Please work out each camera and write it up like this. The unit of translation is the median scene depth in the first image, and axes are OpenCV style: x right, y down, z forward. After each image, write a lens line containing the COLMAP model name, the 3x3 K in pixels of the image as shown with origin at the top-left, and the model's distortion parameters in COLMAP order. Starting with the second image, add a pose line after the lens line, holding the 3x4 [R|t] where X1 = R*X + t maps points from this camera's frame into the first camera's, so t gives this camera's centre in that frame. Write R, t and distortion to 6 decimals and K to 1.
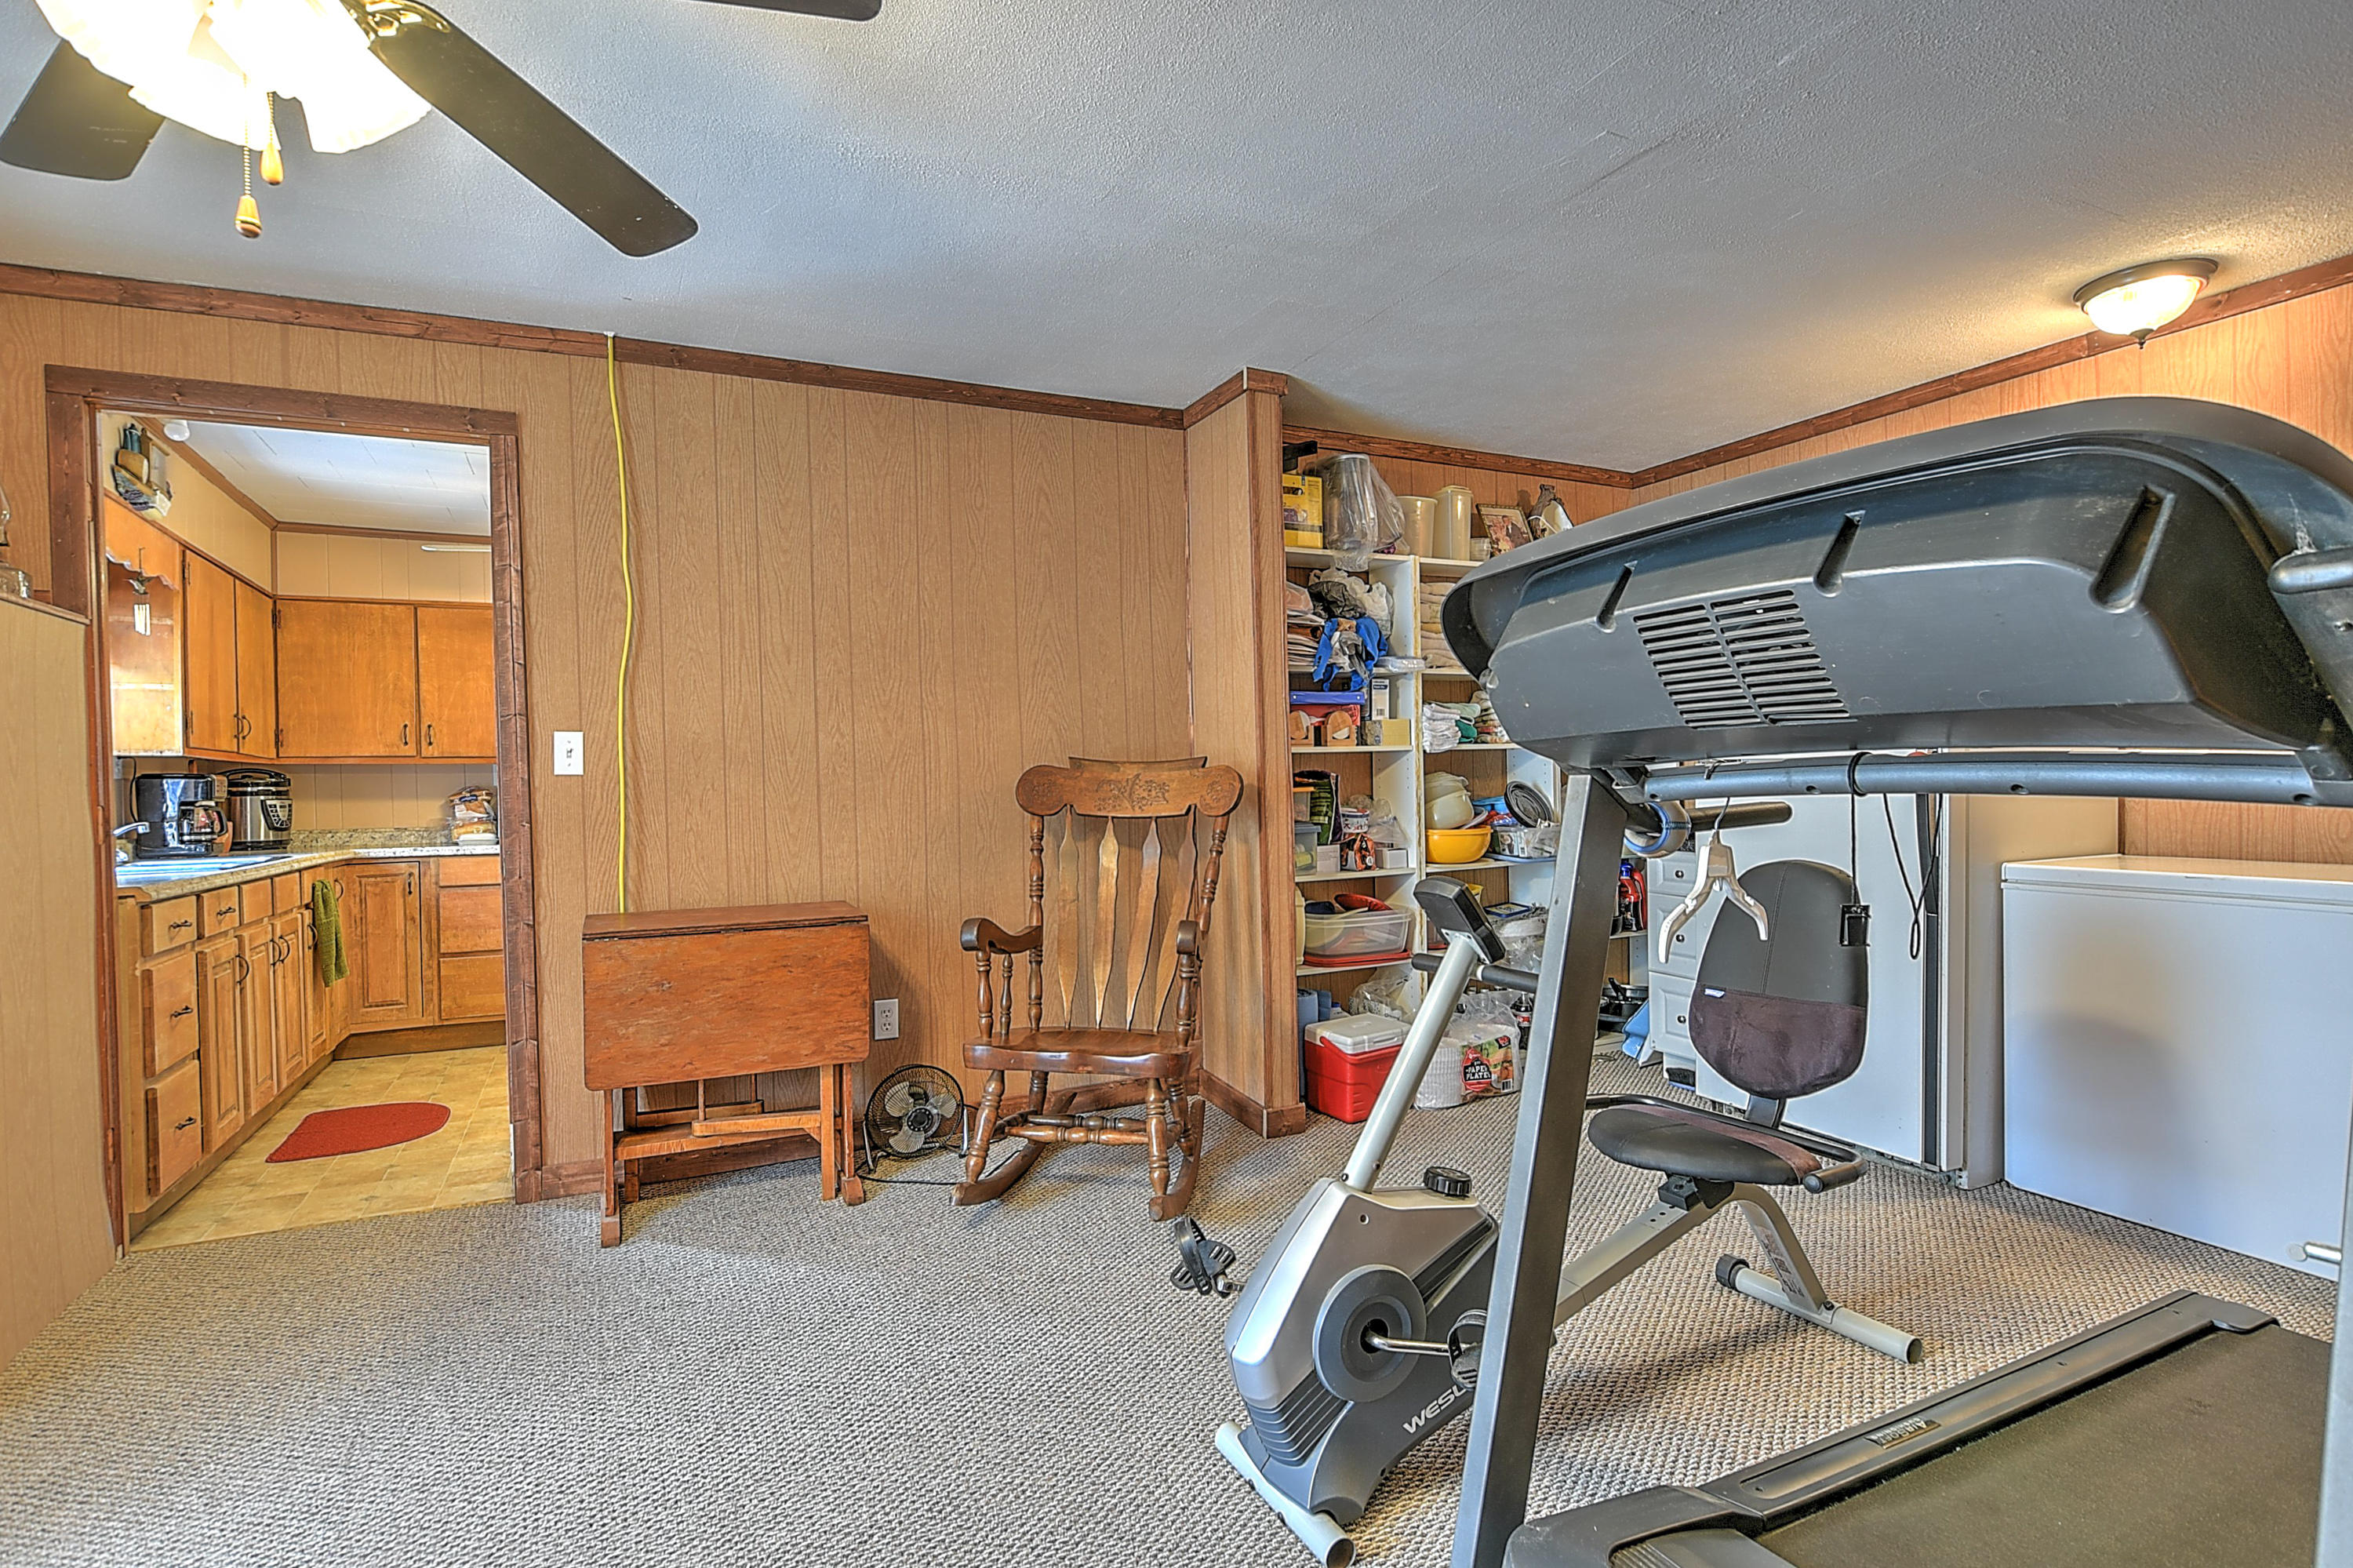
lens RADIAL K [[1165.9, 0, 1161.7], [0, 1165.9, 791.1], [0, 0, 1]] dist [-0.001054, 0.000007]
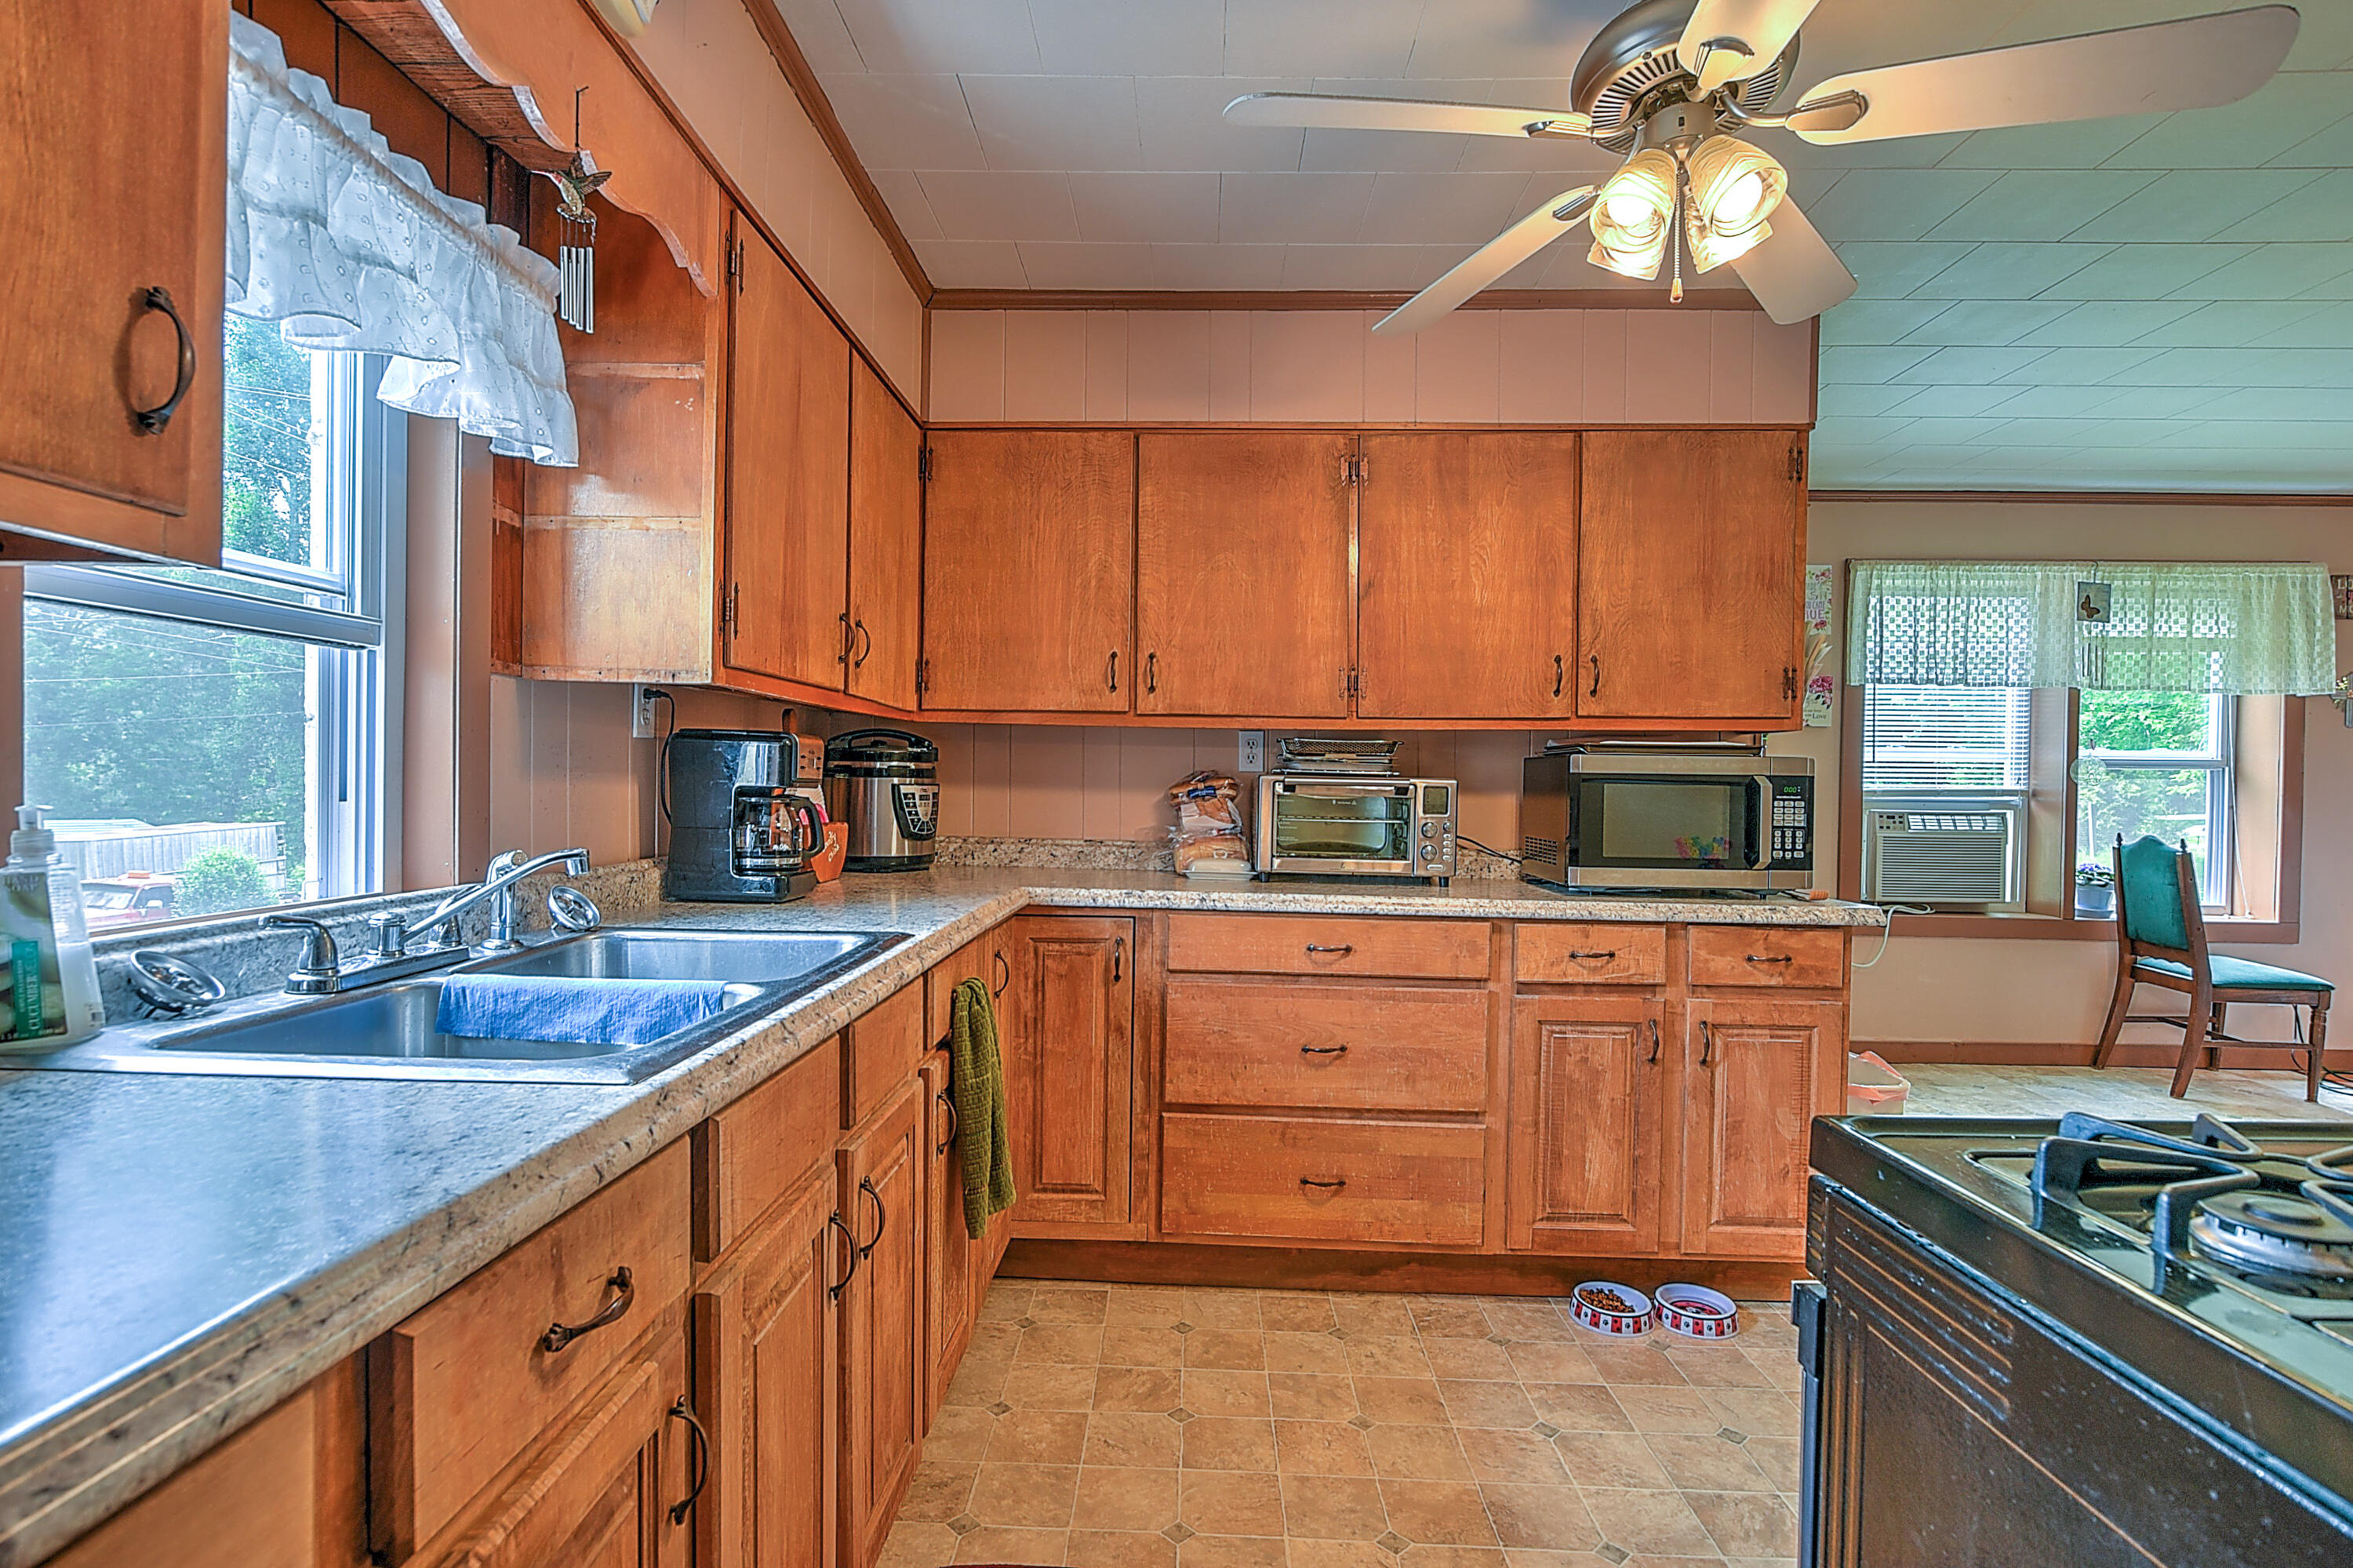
lens RADIAL K [[1165.9, 0, 1161.7], [0, 1165.9, 791.1], [0, 0, 1]] dist [-0.001054, 0.000007]
pose [[0.886531, 0.039577, -0.460973, -0.395019], [-0.035252, 0.999216, 0.017991, -0.003953], [0.461324, 0.000301, 0.887232, 0.555523]]
